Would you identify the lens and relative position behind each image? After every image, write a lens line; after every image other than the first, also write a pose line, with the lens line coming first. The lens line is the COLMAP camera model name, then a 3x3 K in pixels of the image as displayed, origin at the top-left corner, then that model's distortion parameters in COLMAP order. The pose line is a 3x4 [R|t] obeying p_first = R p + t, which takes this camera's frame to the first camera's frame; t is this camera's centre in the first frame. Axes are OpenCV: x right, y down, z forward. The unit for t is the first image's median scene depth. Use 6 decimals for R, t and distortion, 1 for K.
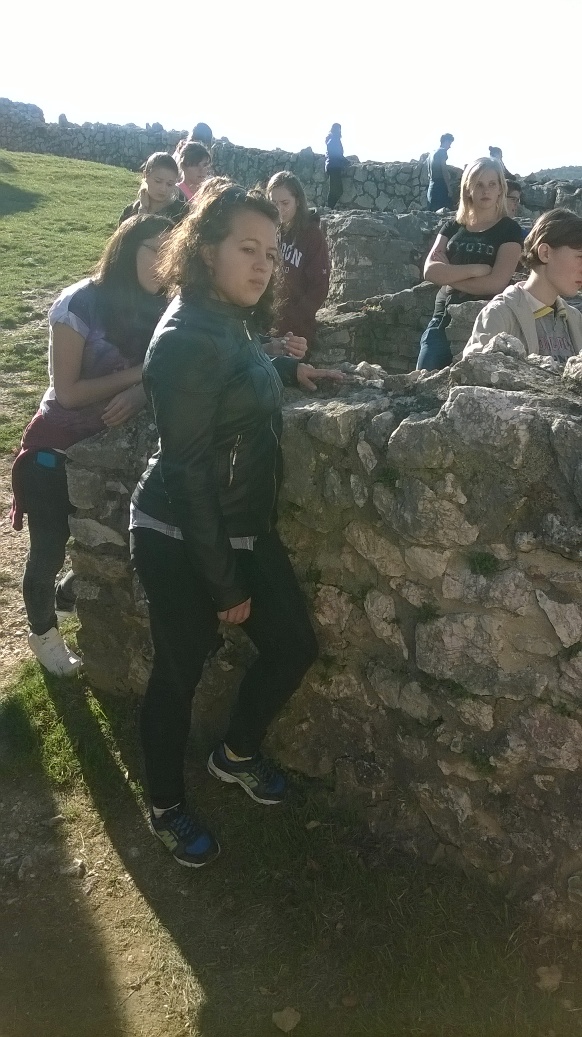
lens RADIAL K [[889.3, 0, 291.4], [0, 889.3, 531.5], [0, 0, 1]] dist [0.005030, -0.114459]
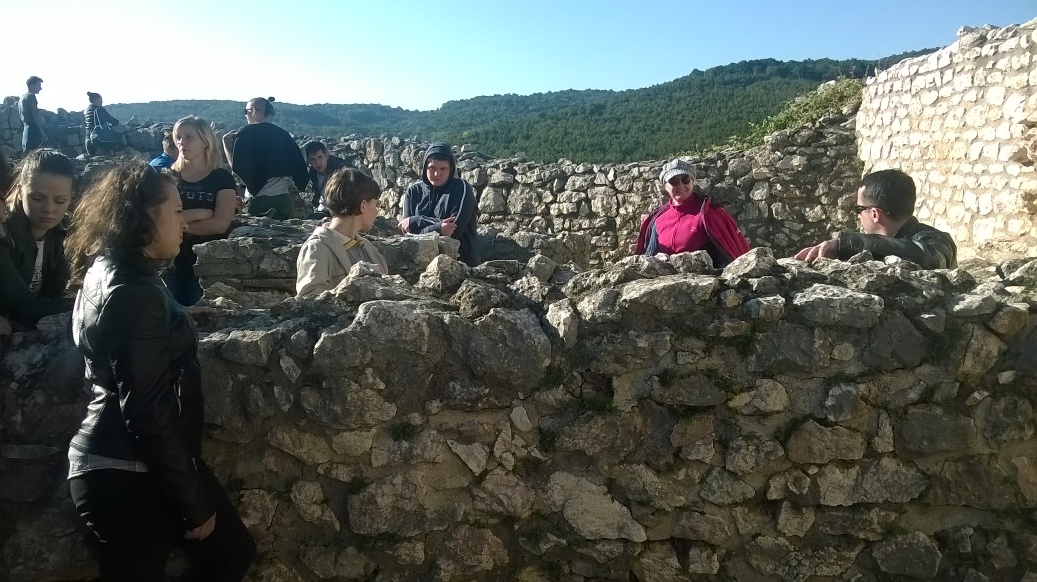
lens RADIAL K [[889.3, 0, 518.5], [0, 889.3, 291.0], [0, 0, 1]] dist [0.005030, -0.114459]
pose [[0.769077, -0.104622, 0.630536, -0.440944], [0.220009, 0.969559, -0.107475, 0.013239], [-0.600098, 0.221379, 0.768683, -0.152513]]
